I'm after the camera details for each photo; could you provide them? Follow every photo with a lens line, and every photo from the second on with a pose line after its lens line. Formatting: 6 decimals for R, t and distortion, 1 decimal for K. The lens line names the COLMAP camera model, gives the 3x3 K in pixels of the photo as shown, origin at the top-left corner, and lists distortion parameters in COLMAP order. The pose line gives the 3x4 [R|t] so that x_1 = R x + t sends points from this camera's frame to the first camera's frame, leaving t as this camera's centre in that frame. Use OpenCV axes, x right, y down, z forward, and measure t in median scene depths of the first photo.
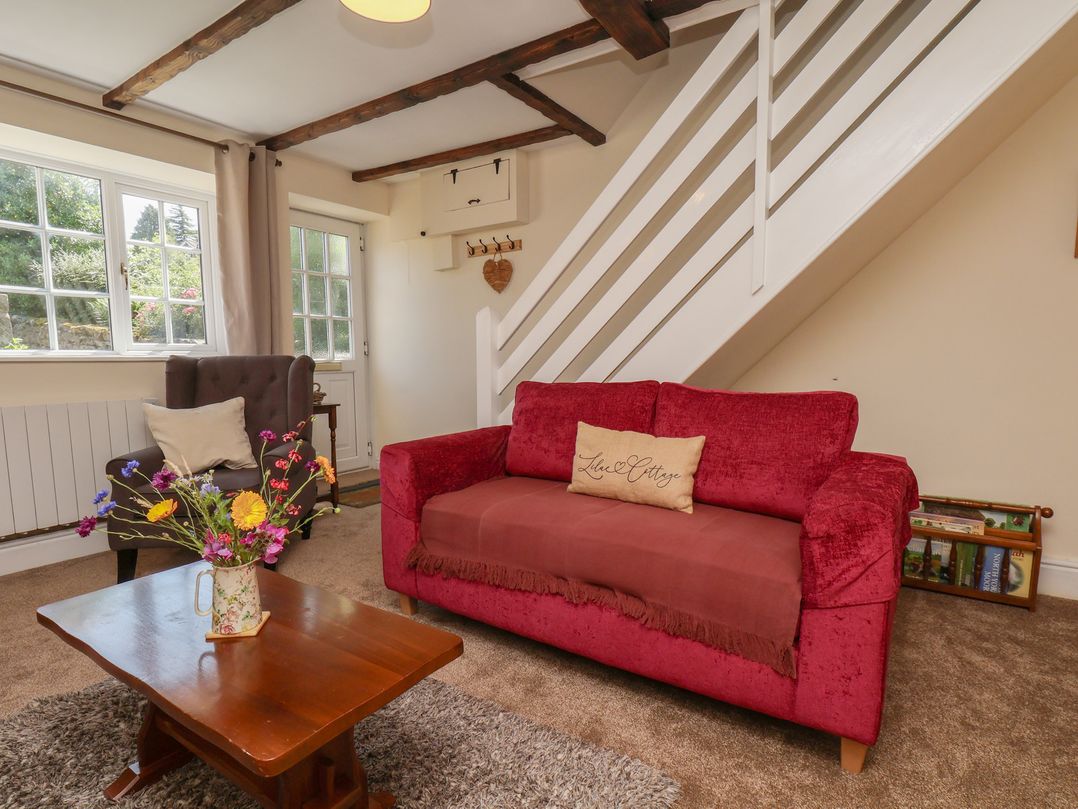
lens RADIAL K [[593.4, 0, 555.6], [0, 593.4, 402.1], [0, 0, 1]] dist [-0.006383, -0.002714]
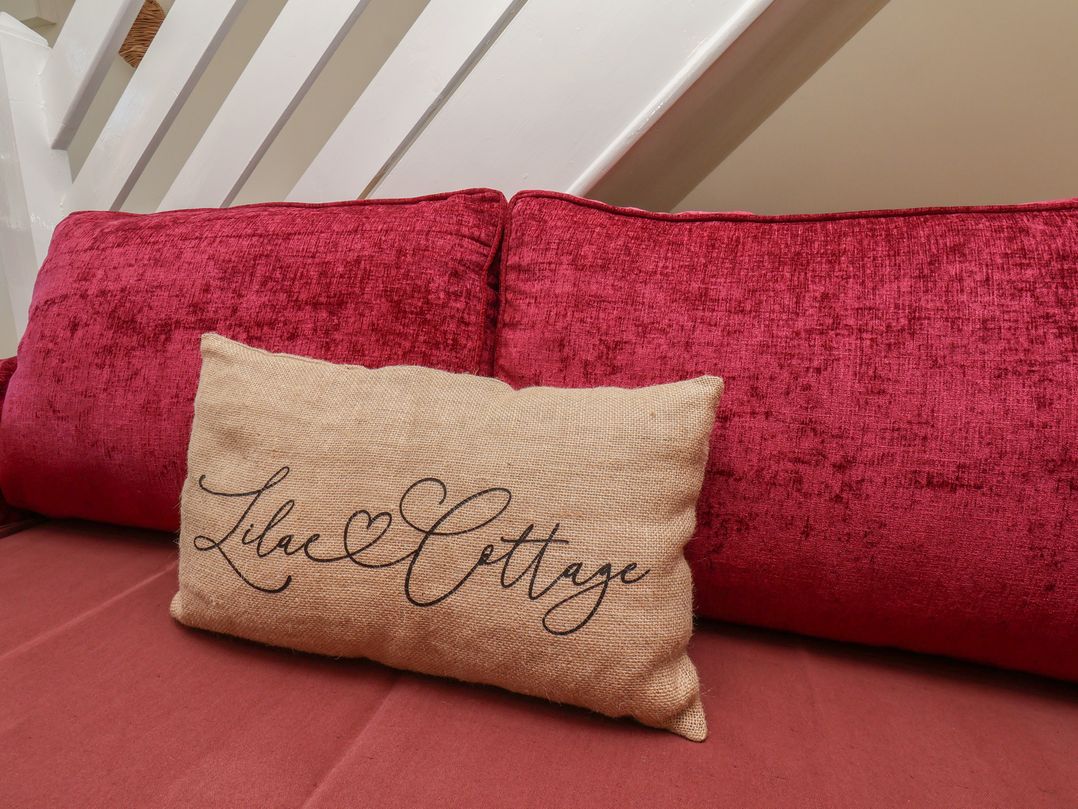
lens RADIAL K [[593.4, 0, 555.6], [0, 593.4, 402.1], [0, 0, 1]] dist [-0.006383, -0.002714]
pose [[0.946605, -0.069077, 0.314909, 0.107098], [0.018830, 0.986955, 0.159891, 0.025410], [-0.321846, -0.145423, 0.935557, 0.765856]]
